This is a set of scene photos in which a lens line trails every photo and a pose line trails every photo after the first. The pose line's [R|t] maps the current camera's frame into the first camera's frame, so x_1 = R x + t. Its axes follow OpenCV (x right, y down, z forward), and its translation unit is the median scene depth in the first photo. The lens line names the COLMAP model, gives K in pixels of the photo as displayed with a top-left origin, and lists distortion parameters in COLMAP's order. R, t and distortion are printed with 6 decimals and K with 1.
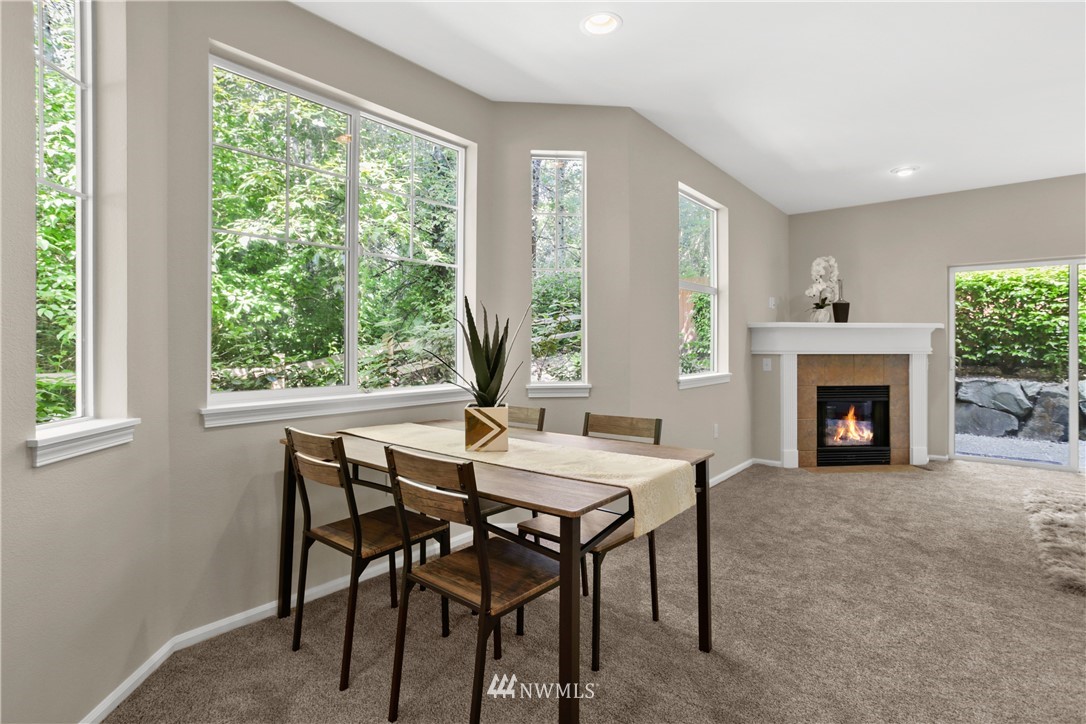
lens RADIAL K [[527.3, 0, 545.6], [0, 527.3, 343.0], [0, 0, 1]] dist [-0.059292, 0.038760]
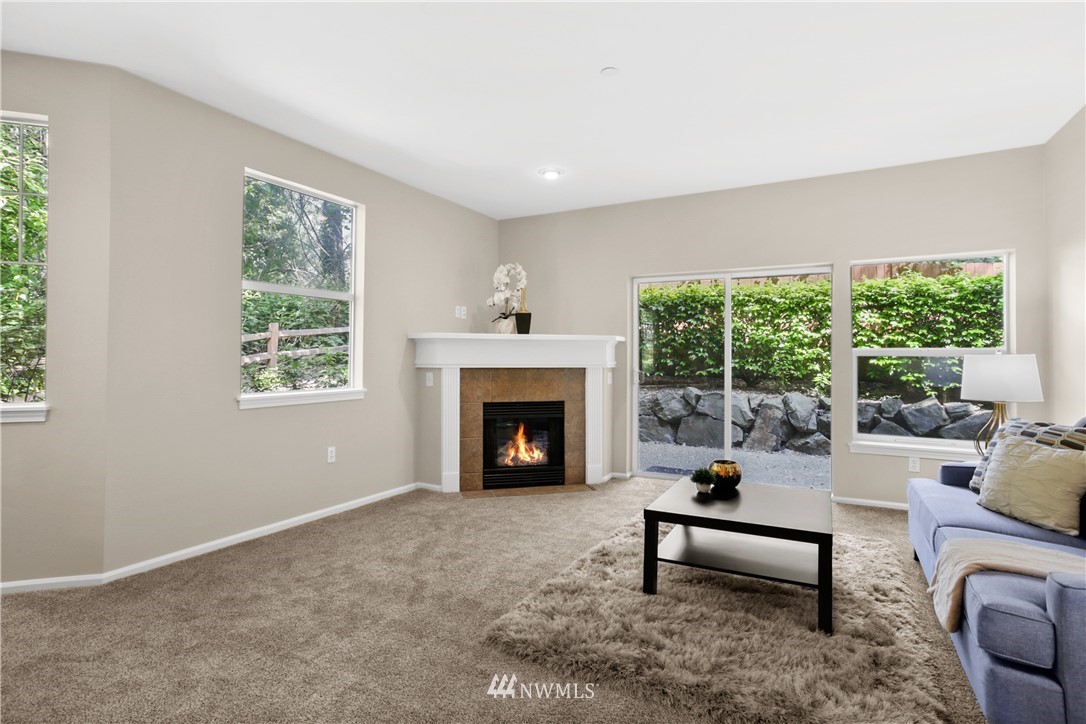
lens RADIAL K [[529.3, 0, 531.9], [0, 529.3, 350.0], [0, 0, 1]] dist [-0.059573, 0.041354]
pose [[0.983999, 0.005281, 0.178095, 0.427415], [-0.003154, 0.999920, -0.012227, 0.000829], [-0.178146, 0.011470, 0.983937, 0.059627]]
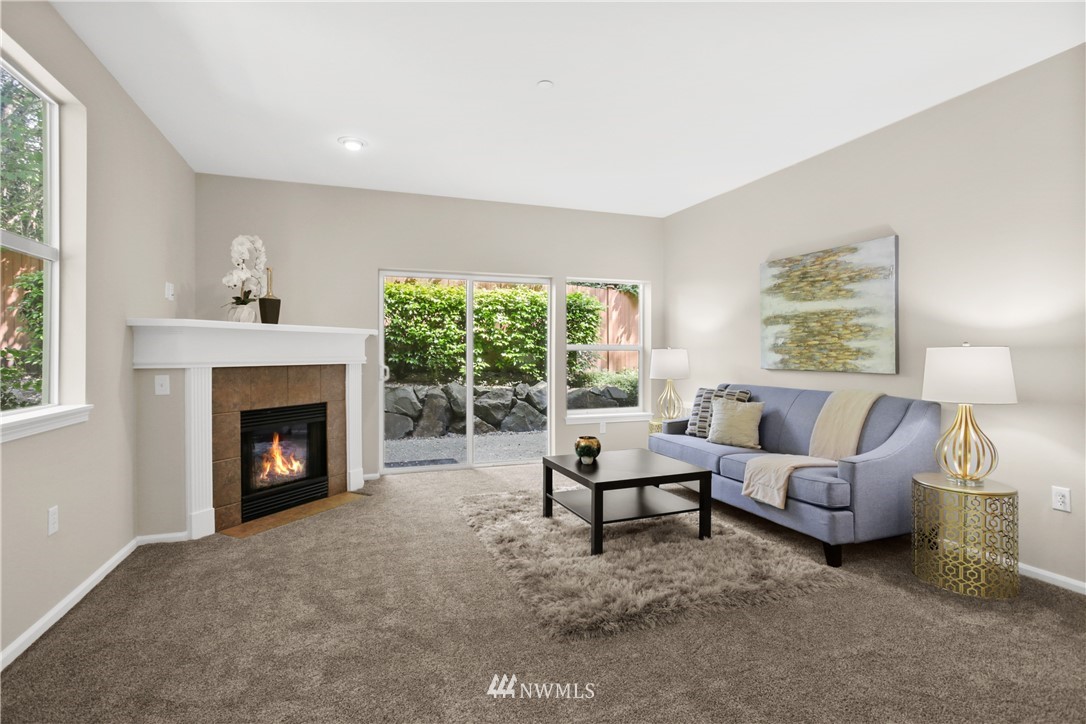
lens RADIAL K [[529.3, 0, 531.9], [0, 529.3, 350.0], [0, 0, 1]] dist [-0.059573, 0.041354]
pose [[0.510947, 0.002924, 0.859607, 0.106850], [-0.000596, 0.999995, -0.003048, 0.000417], [-0.859612, 0.001045, 0.510946, 0.281274]]
